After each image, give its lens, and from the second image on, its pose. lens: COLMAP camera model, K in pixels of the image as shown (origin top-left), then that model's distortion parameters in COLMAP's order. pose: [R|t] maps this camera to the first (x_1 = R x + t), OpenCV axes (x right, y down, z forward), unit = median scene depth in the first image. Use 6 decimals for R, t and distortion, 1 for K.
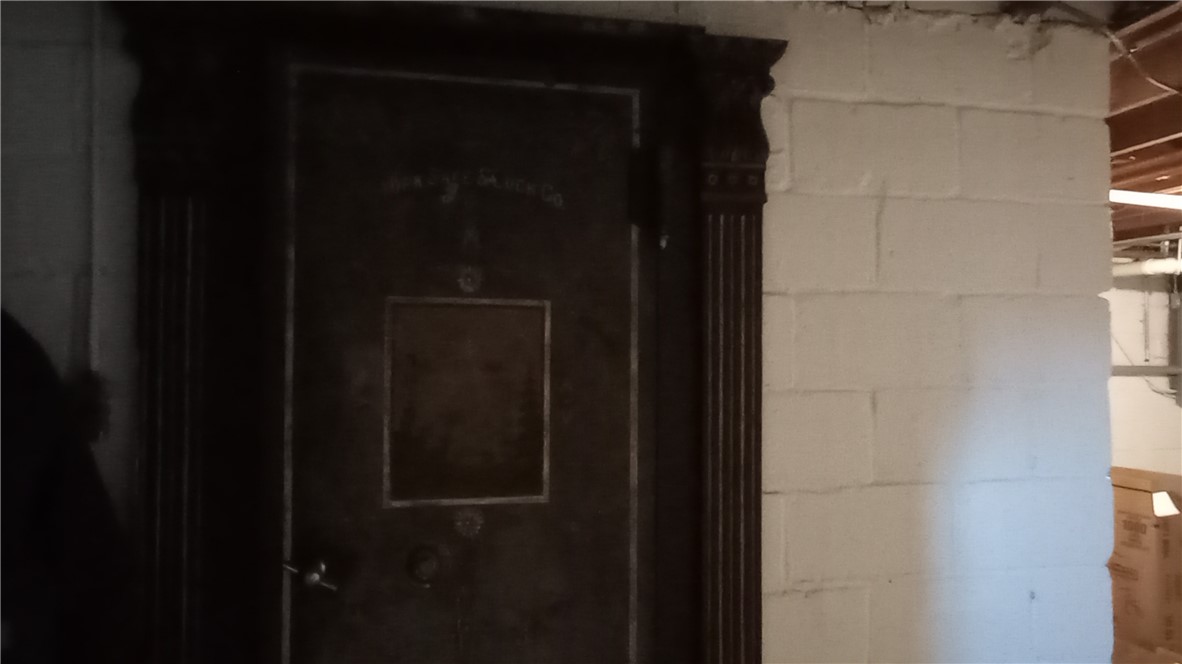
lens RADIAL K [[799.2, 0, 589.8], [0, 799.2, 333.3], [0, 0, 1]] dist [0.003547, 0.002152]
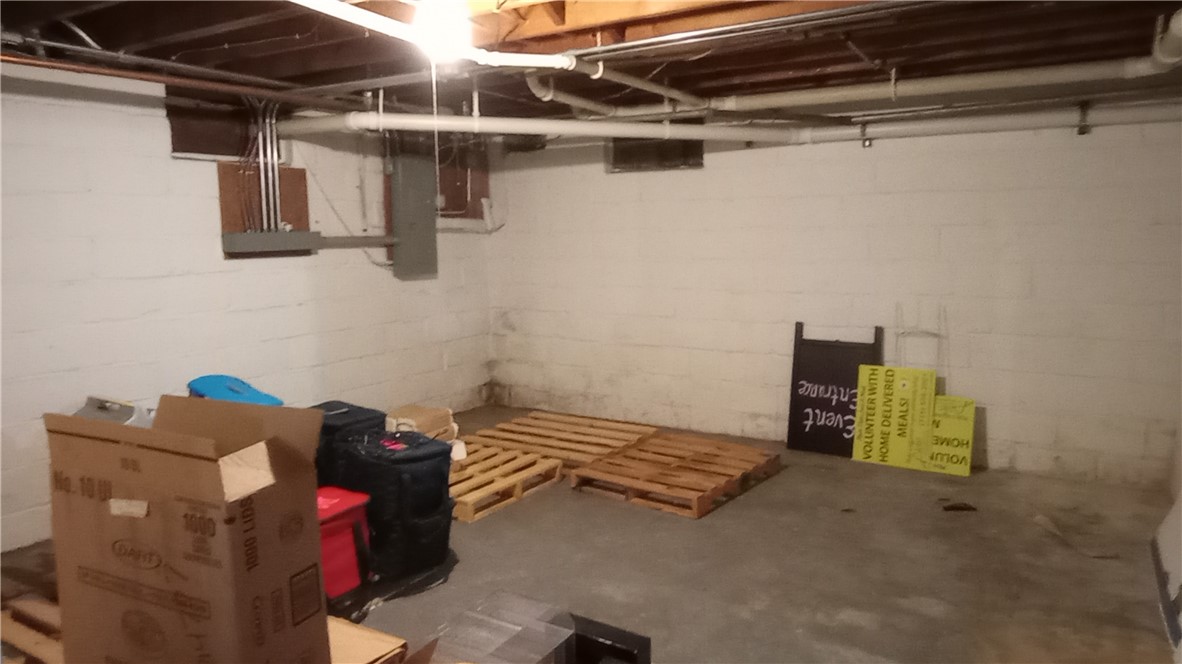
lens RADIAL K [[799.2, 0, 591.0], [0, 799.2, 333.4], [0, 0, 1]] dist [0.003547, 0.002152]
pose [[0.673403, -0.110528, 0.730966, 0.184972], [0.001476, 0.988959, 0.148179, 0.015219], [-0.739274, -0.098705, 0.666132, 0.180948]]
